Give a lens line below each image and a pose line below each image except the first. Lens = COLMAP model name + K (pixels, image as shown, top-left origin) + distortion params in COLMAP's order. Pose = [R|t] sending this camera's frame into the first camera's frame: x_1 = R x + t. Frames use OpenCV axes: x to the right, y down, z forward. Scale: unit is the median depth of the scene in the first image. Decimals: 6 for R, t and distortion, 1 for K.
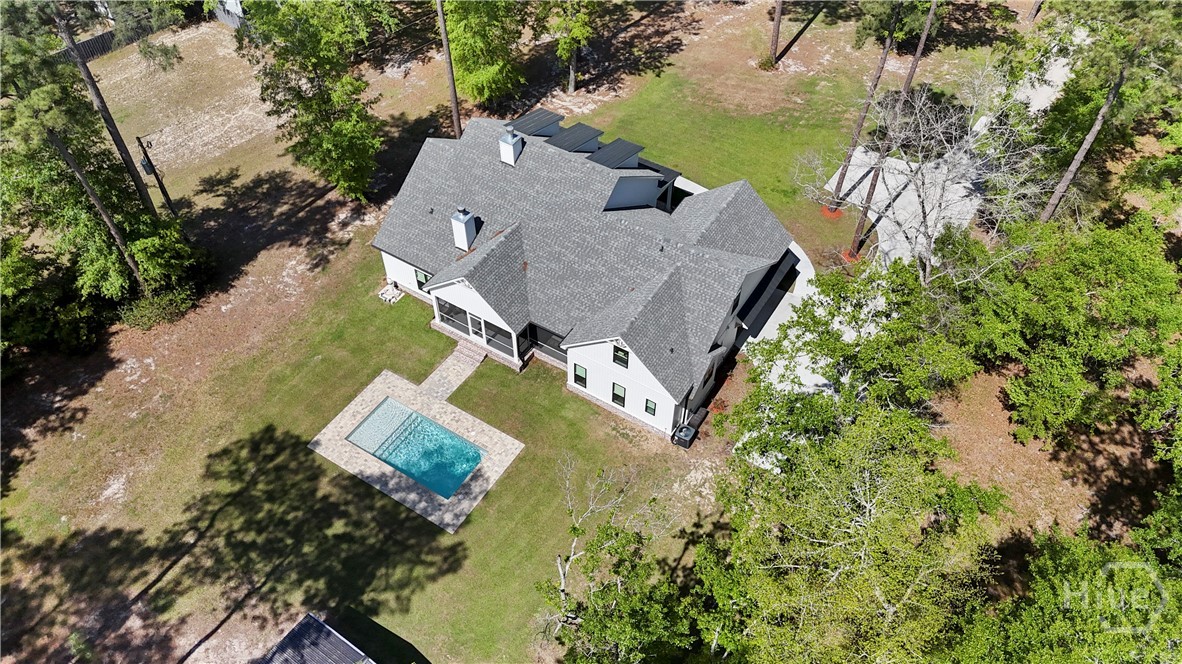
lens RADIAL K [[872.3, 0, 595.7], [0, 872.3, 332.6], [0, 0, 1]] dist [0.083881, -0.096135]
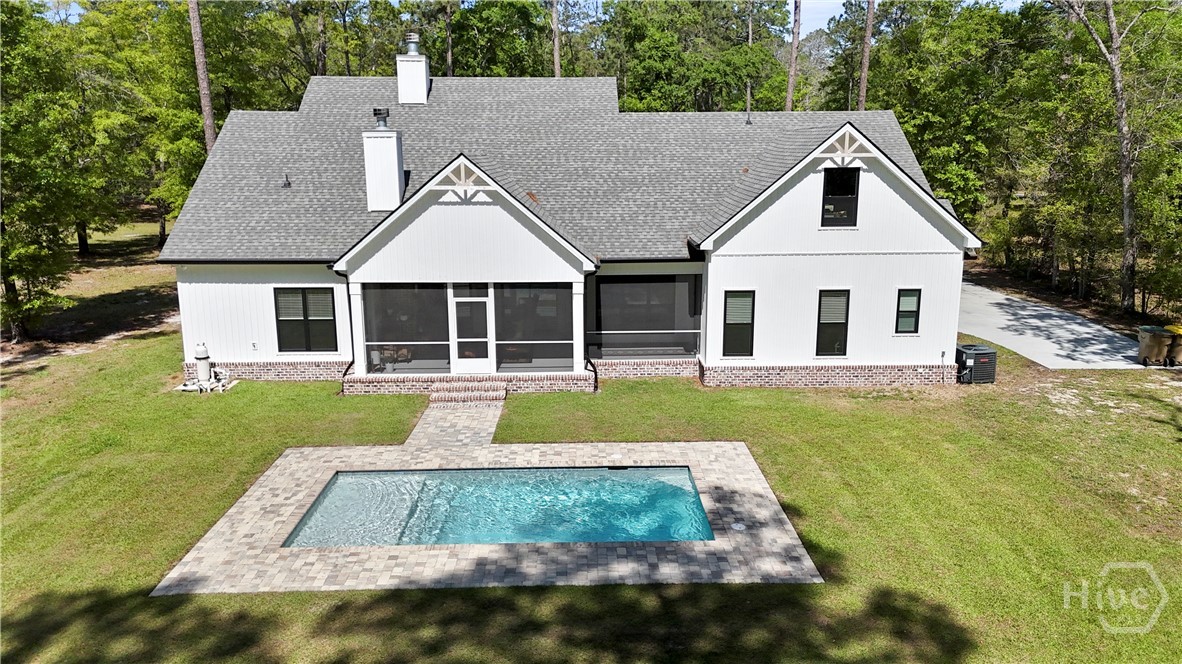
lens RADIAL K [[872.3, 0, 595.7], [0, 872.3, 332.6], [0, 0, 1]] dist [0.083881, -0.096135]
pose [[0.832608, -0.126761, 0.539162, -0.352915], [0.424576, 0.771189, -0.474345, 0.254911], [-0.355667, 0.623859, 0.695917, 0.720492]]
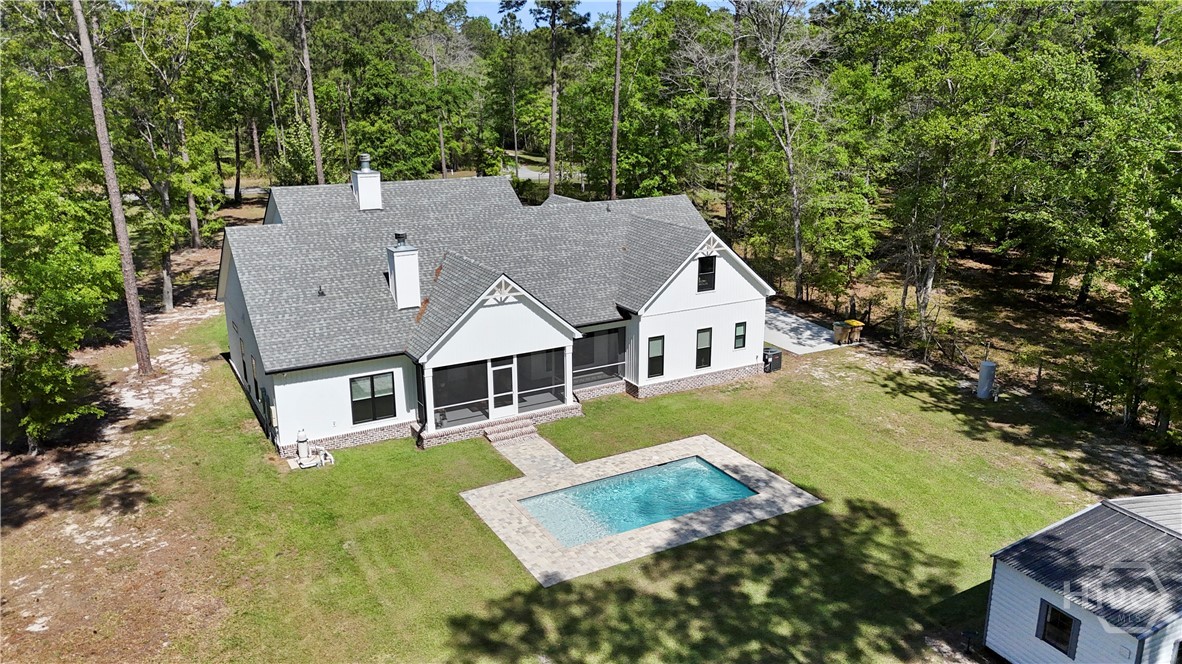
lens RADIAL K [[872.3, 0, 595.7], [0, 872.3, 332.6], [0, 0, 1]] dist [0.083881, -0.096135]
pose [[0.473719, -0.252038, 0.843841, -0.696004], [0.667353, 0.727958, -0.157216, 0.121836], [-0.574656, 0.637616, 0.513046, 0.649803]]
